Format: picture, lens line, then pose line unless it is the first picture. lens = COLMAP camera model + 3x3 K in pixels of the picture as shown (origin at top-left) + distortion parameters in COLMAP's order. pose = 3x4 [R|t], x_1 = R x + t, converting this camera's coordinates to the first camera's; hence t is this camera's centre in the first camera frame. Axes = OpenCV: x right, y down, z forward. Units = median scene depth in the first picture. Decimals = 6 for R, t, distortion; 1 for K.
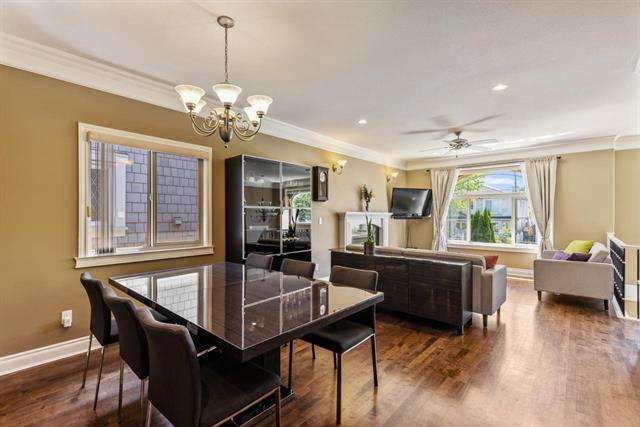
lens RADIAL K [[292.9, 0, 325.6], [0, 292.9, 217.1], [0, 0, 1]] dist [0.011536, -0.000722]
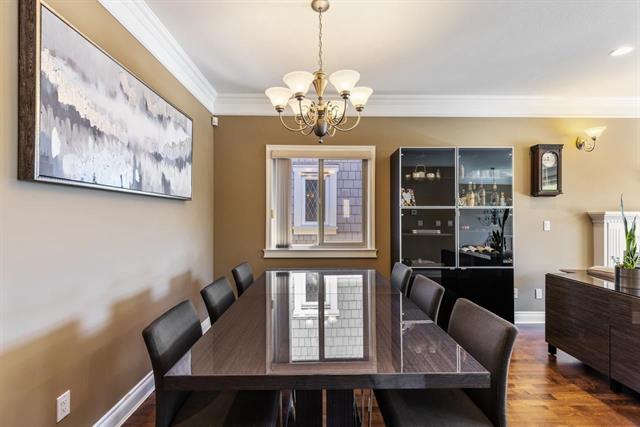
lens RADIAL K [[292.9, 0, 321.5], [0, 292.9, 214.6], [0, 0, 1]] dist [0.011536, -0.000722]
pose [[0.667322, -0.003646, -0.744761, 0.140541], [-0.005882, 0.999931, -0.010165, -0.002077], [0.744746, 0.011163, 0.667254, 0.164673]]
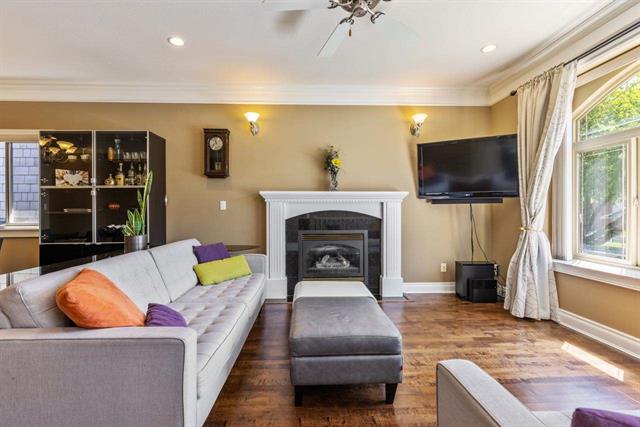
lens RADIAL K [[292.9, 0, 313.9], [0, 292.9, 214.3], [0, 0, 1]] dist [0.011536, -0.000722]
pose [[0.674957, 0.013356, -0.737737, 0.665161], [-0.000632, 0.999846, 0.017523, 0.022501], [0.737857, -0.011360, 0.674861, 0.677457]]
